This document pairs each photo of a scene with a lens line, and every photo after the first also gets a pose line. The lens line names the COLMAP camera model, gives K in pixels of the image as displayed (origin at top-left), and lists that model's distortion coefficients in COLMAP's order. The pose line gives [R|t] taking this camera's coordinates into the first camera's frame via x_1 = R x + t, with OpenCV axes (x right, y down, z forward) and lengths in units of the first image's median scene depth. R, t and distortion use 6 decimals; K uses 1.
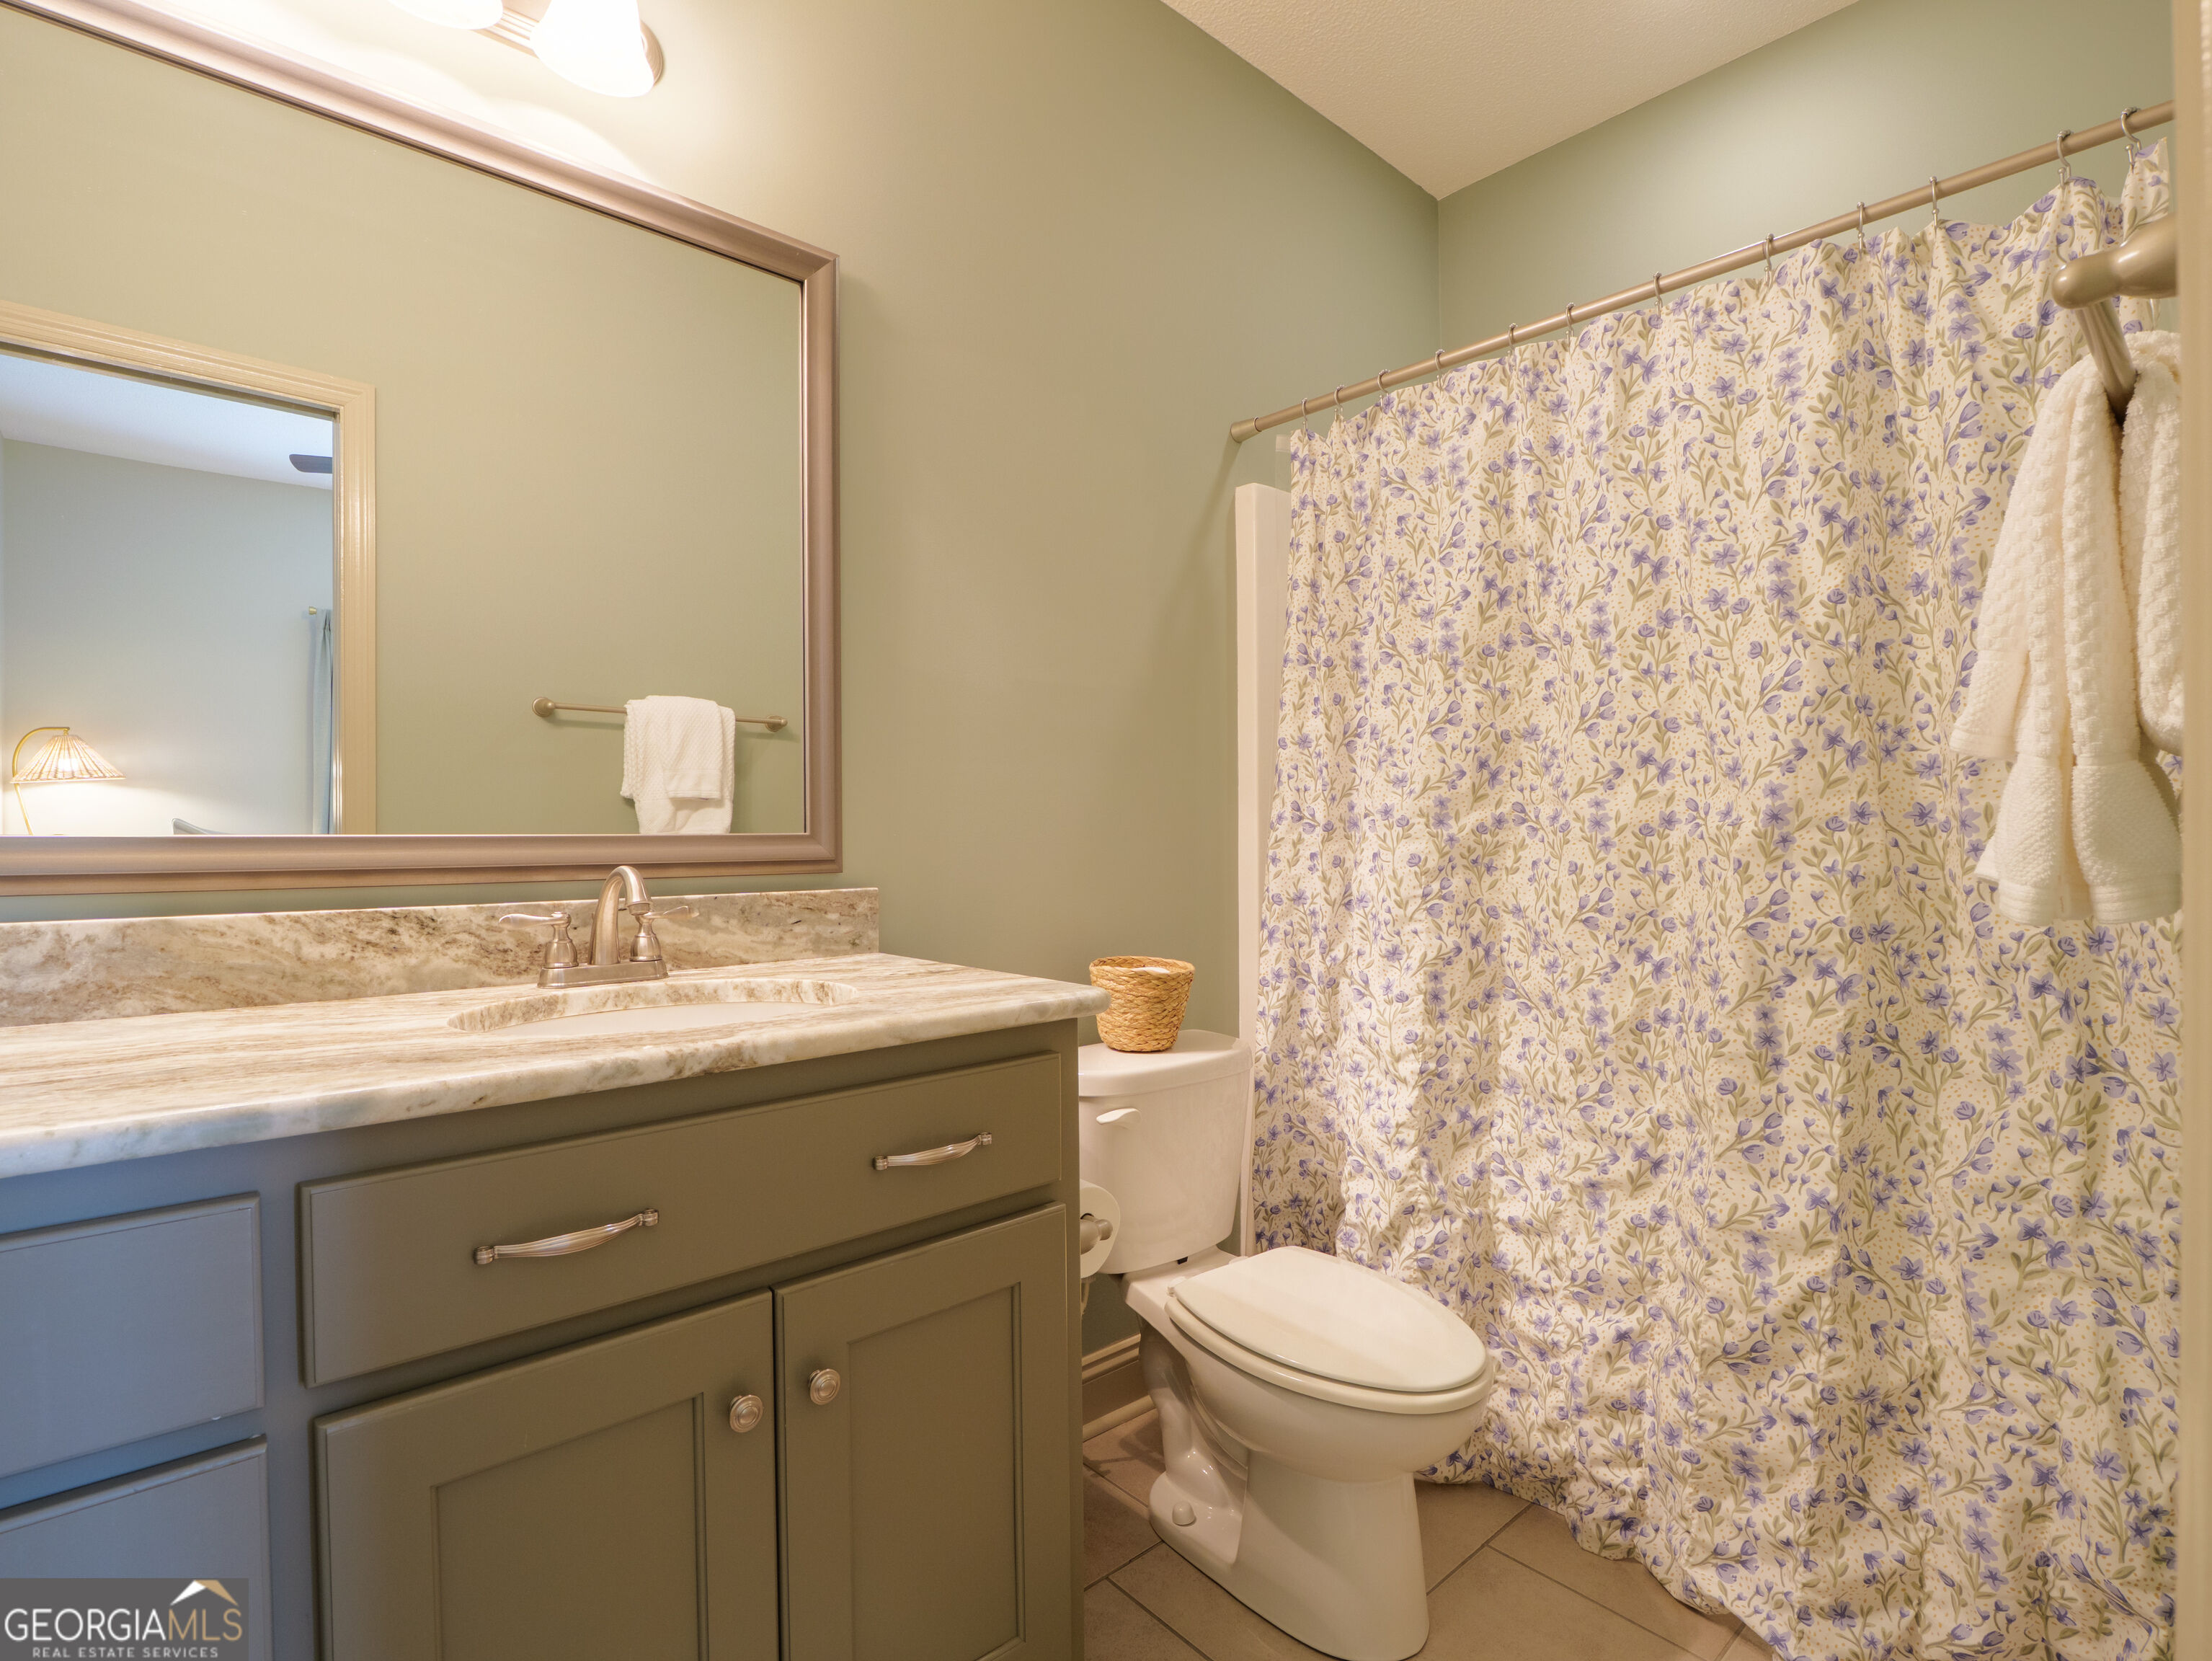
lens RADIAL K [[1085.7, 0, 1106.0], [0, 1085.7, 830.5], [0, 0, 1]] dist [-0.002399, -0.000341]
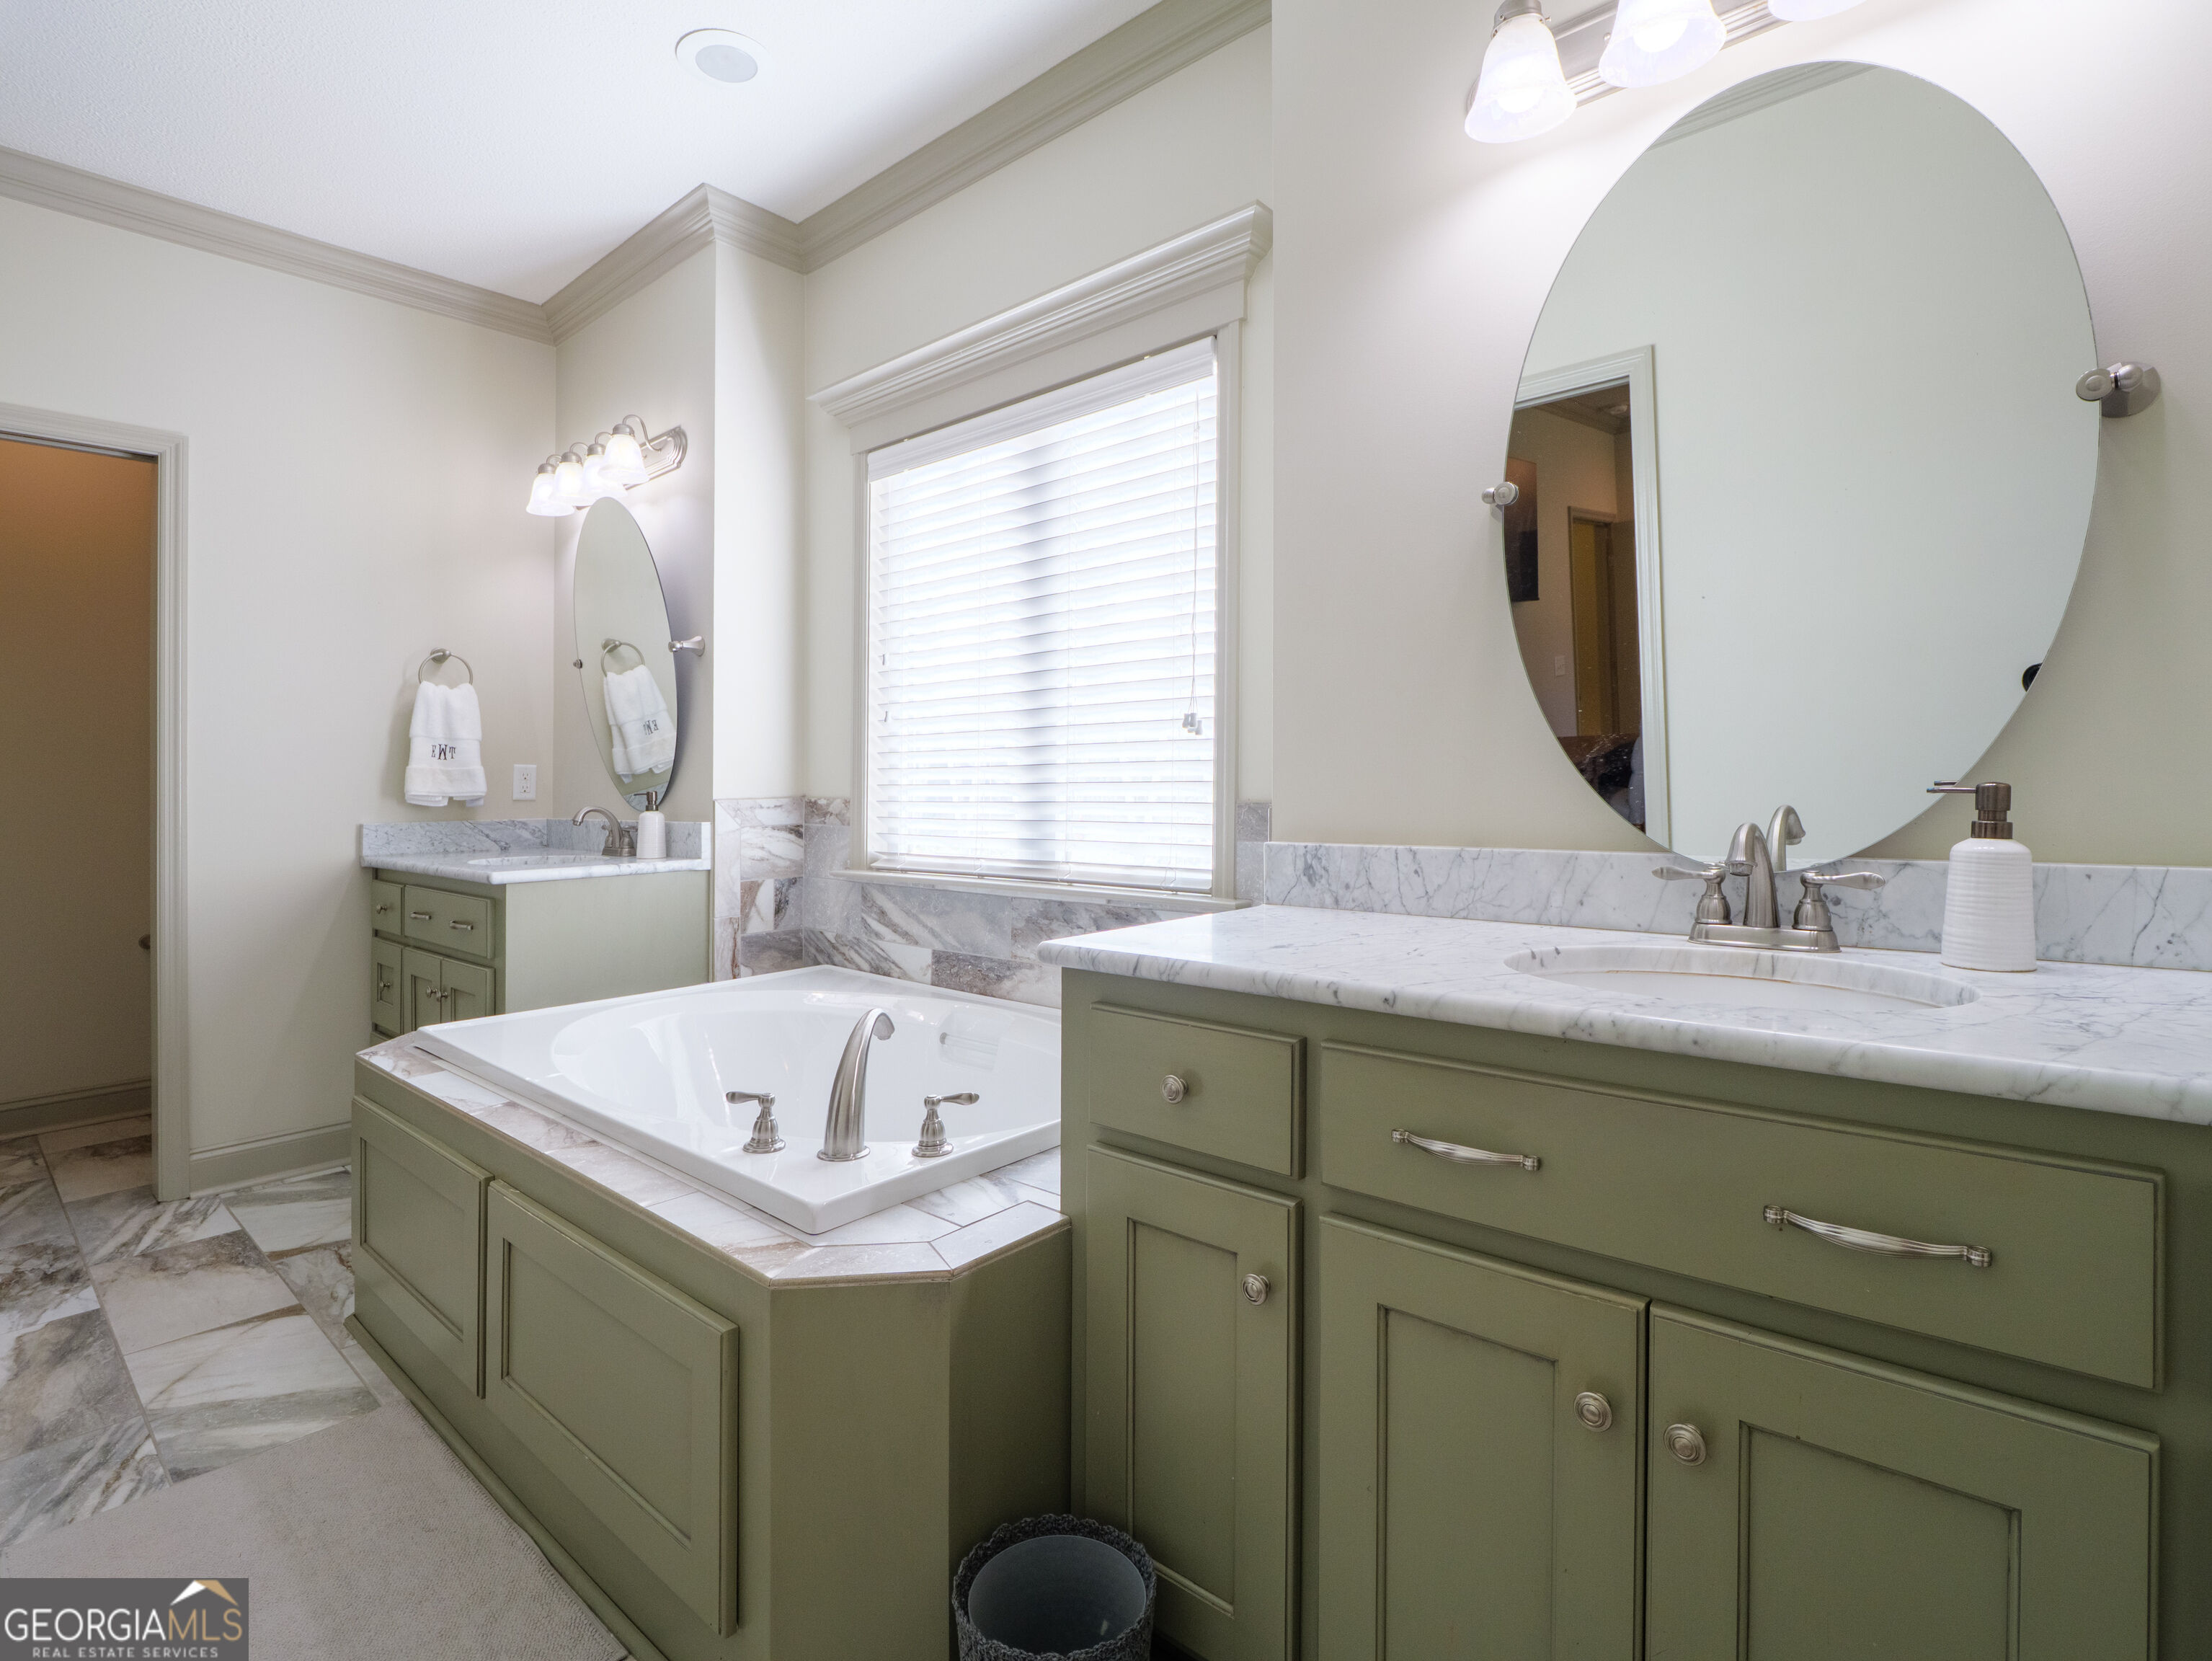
lens RADIAL K [[1085.7, 0, 1106.0], [0, 1085.7, 830.5], [0, 0, 1]] dist [-0.002399, -0.000341]
pose [[0.120731, 0.032682, -0.992147, 0.454364], [0.014735, 0.999289, 0.034710, 0.002129], [0.992576, -0.018810, 0.120164, 0.407619]]
